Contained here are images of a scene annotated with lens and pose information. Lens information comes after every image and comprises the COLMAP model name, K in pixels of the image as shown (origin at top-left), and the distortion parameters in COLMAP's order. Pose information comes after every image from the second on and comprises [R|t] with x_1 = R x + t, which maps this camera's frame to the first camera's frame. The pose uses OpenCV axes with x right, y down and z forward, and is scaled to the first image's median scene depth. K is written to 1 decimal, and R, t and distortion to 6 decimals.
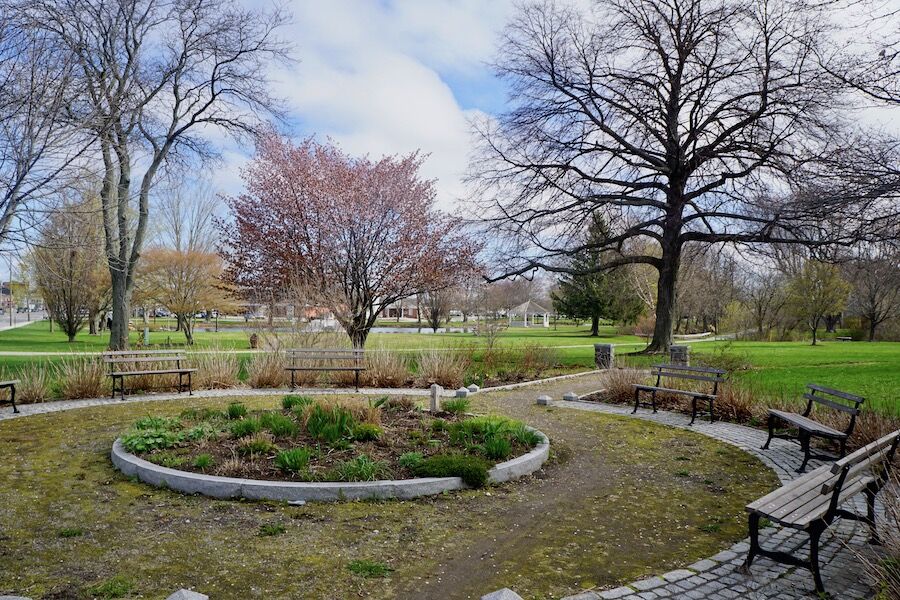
lens RADIAL K [[723.1, 0, 451.2], [0, 723.1, 302.7], [0, 0, 1]] dist [-0.108609, 0.014434]
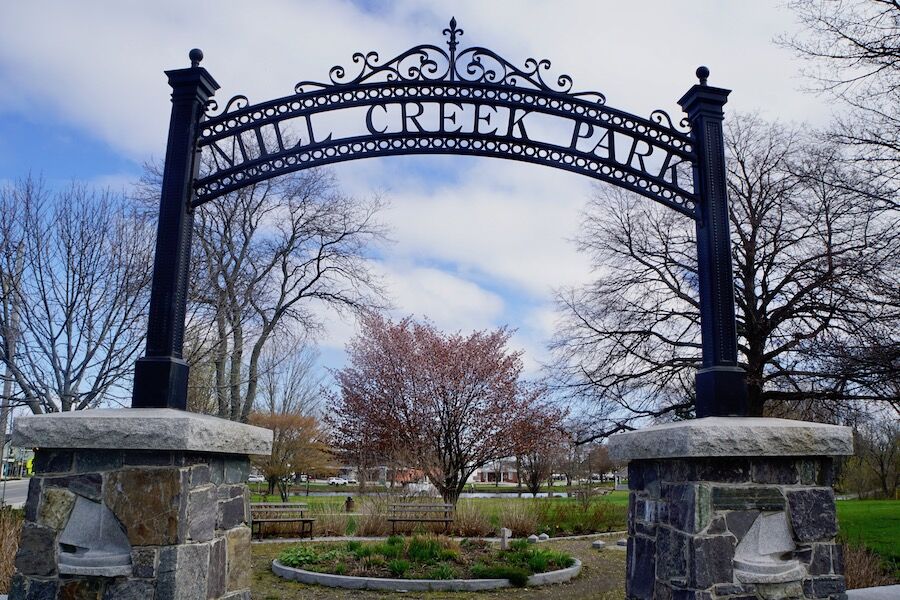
lens RADIAL K [[795.4, 0, 449.1], [0, 795.4, 298.6], [0, 0, 1]] dist [-0.148090, 0.015404]
pose [[0.990614, -0.029523, -0.133463, 0.028211], [0.001169, 0.978191, -0.207704, 0.001161], [0.136685, 0.205599, 0.969044, -0.164512]]
